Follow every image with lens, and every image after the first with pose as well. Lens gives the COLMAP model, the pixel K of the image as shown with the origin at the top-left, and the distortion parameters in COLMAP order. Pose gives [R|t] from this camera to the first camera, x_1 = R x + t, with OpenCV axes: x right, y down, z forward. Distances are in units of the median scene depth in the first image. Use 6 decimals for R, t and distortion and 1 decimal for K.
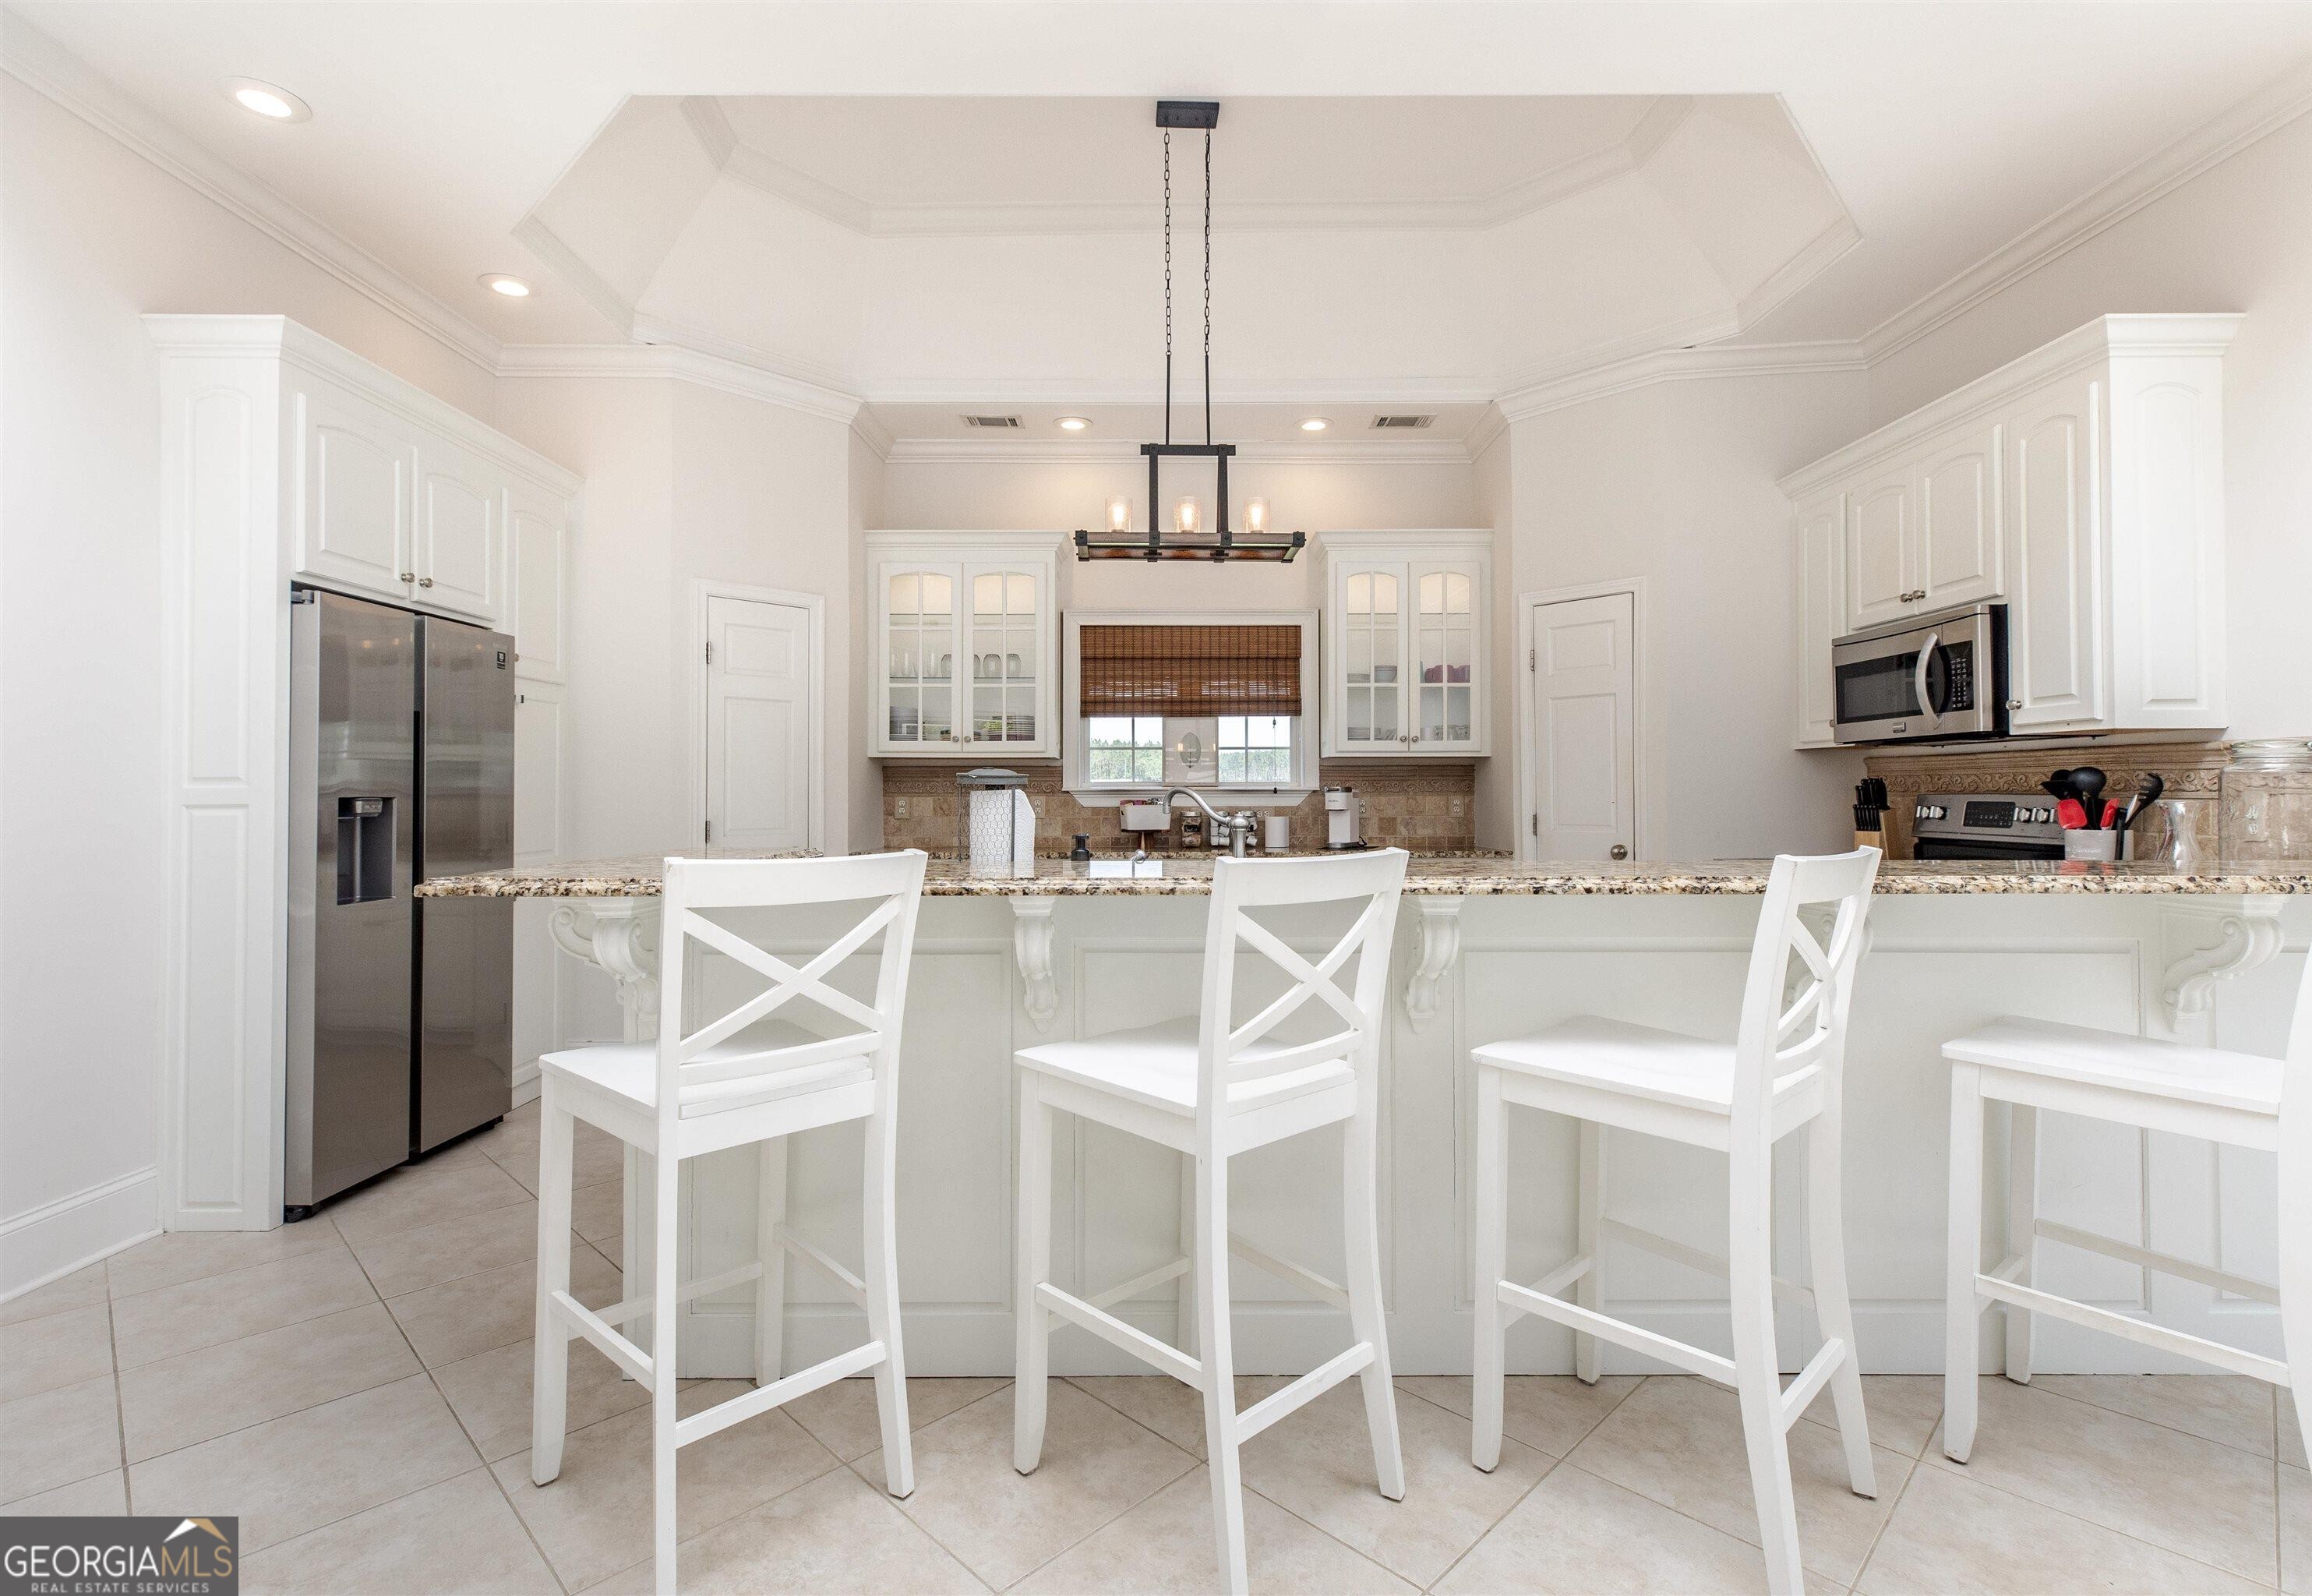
lens RADIAL K [[1080.3, 0, 1161.0], [0, 1080.3, 772.7], [0, 0, 1]] dist [0.009561, 0.000299]
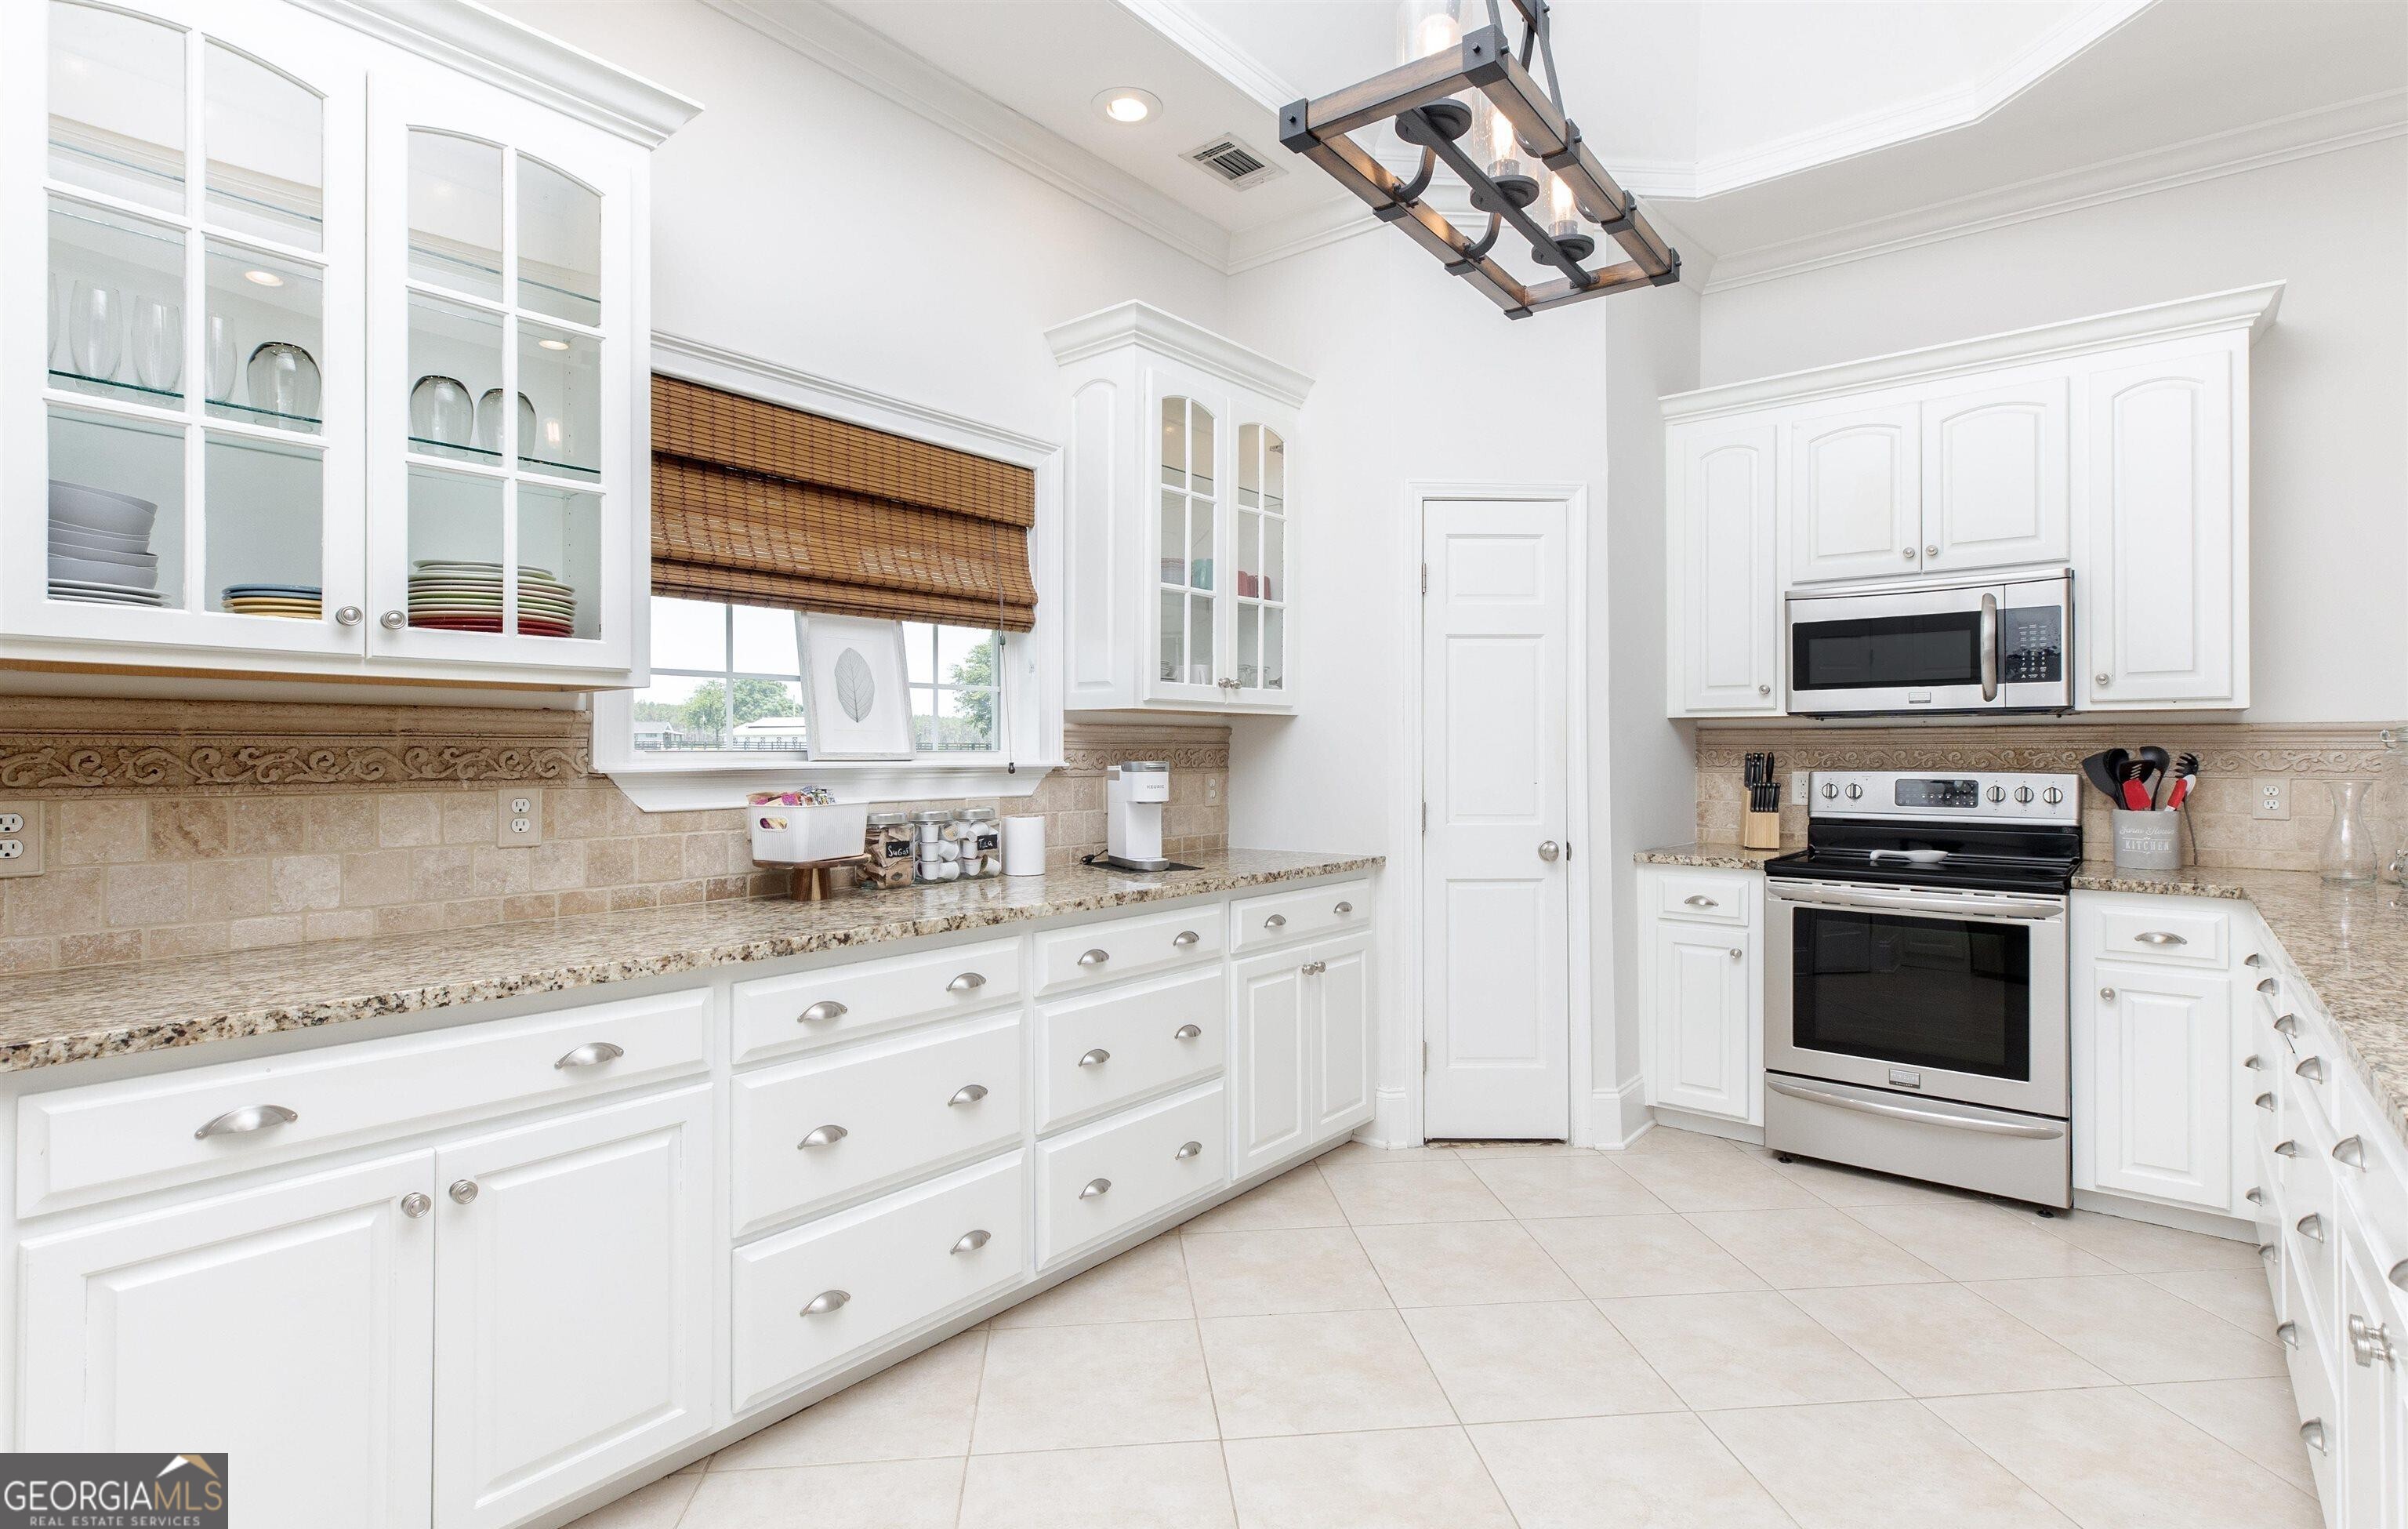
lens RADIAL K [[1166.6, 0, 1204.0], [0, 1166.6, 764.5], [0, 0, 1]] dist [0.002036, 0.000597]
pose [[0.622790, -0.006466, 0.782362, -0.297119], [-0.012535, 0.999755, 0.018241, 0.002629], [-0.782288, -0.021168, 0.622557, 0.582011]]
